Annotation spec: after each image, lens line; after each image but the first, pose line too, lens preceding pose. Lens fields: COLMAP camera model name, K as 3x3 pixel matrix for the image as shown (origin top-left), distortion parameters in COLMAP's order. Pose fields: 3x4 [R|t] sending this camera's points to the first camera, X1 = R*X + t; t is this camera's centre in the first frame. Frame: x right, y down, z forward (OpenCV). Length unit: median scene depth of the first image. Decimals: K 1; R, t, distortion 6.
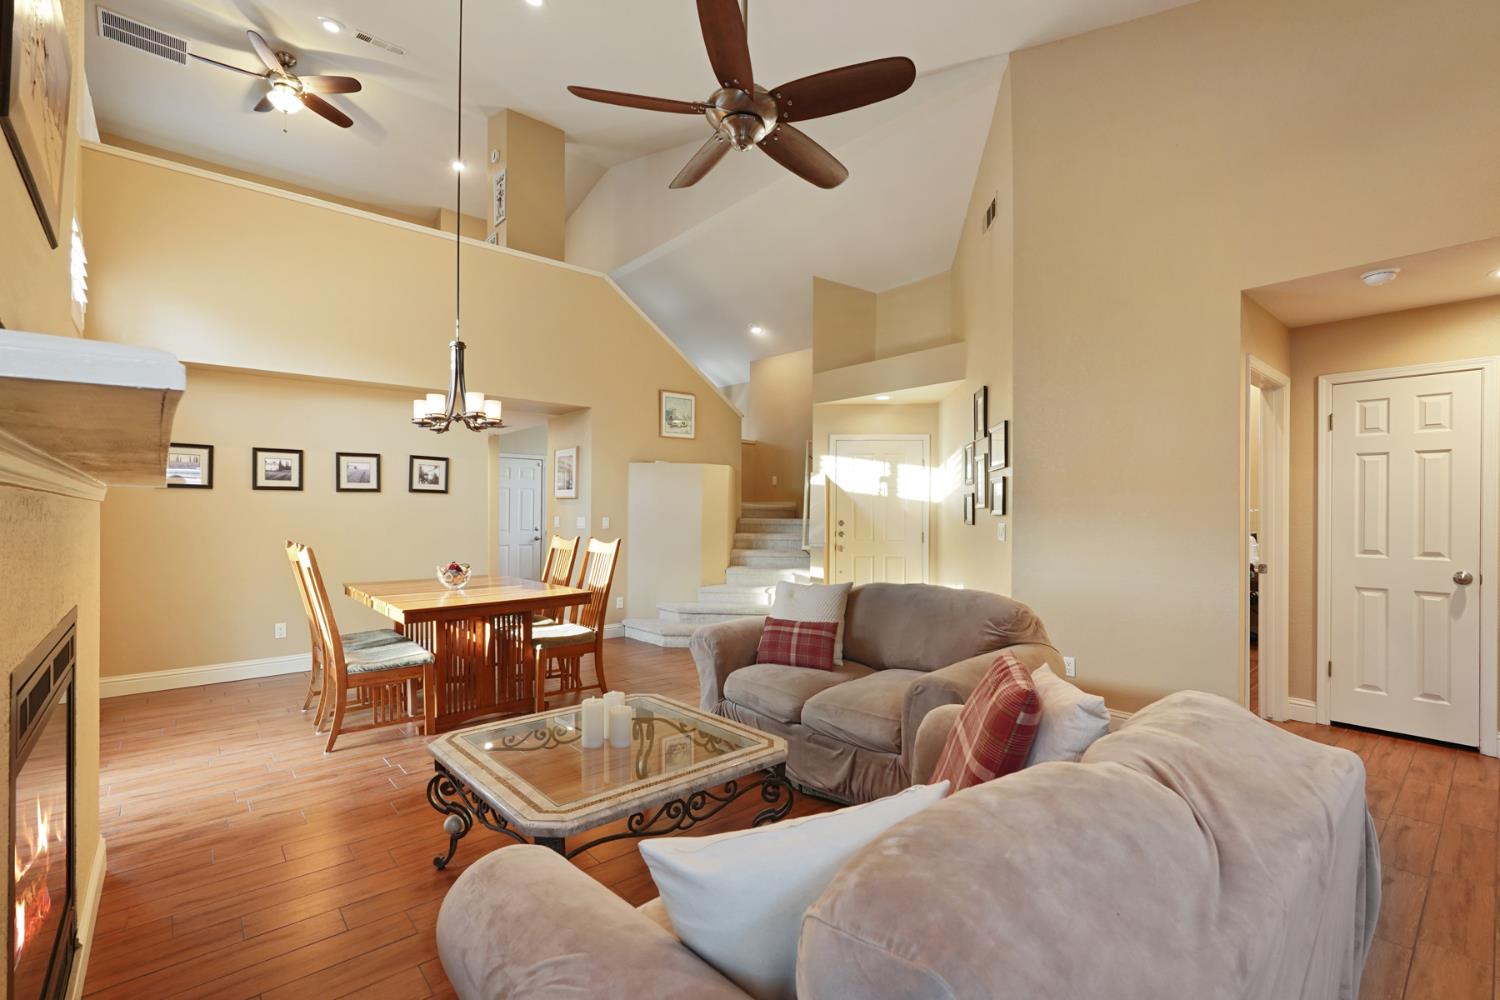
lens RADIAL K [[675.1, 0, 747.2], [0, 675.1, 512.0], [0, 0, 1]] dist [0.000254, 0.000133]
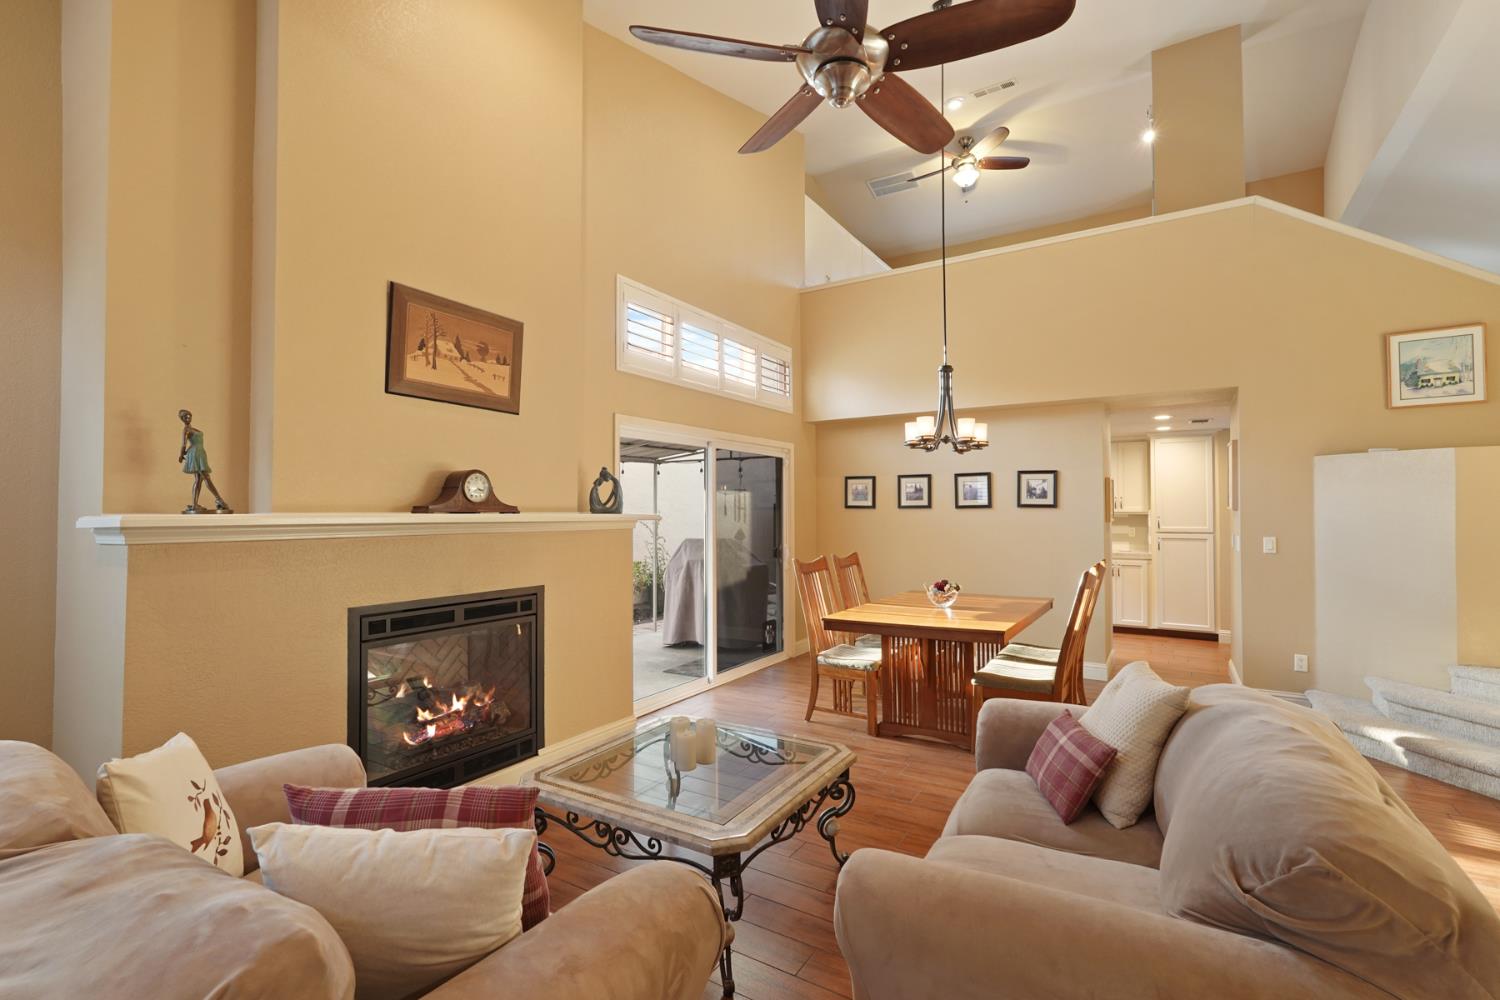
lens RADIAL K [[675.1, 0, 746.9], [0, 675.1, 496.3], [0, 0, 1]] dist [0.000254, 0.000133]
pose [[0.300977, -0.025870, -0.953280, 0.369760], [0.003929, 0.999657, -0.025888, -0.022973], [0.953623, 0.004046, 0.300976, 0.329654]]
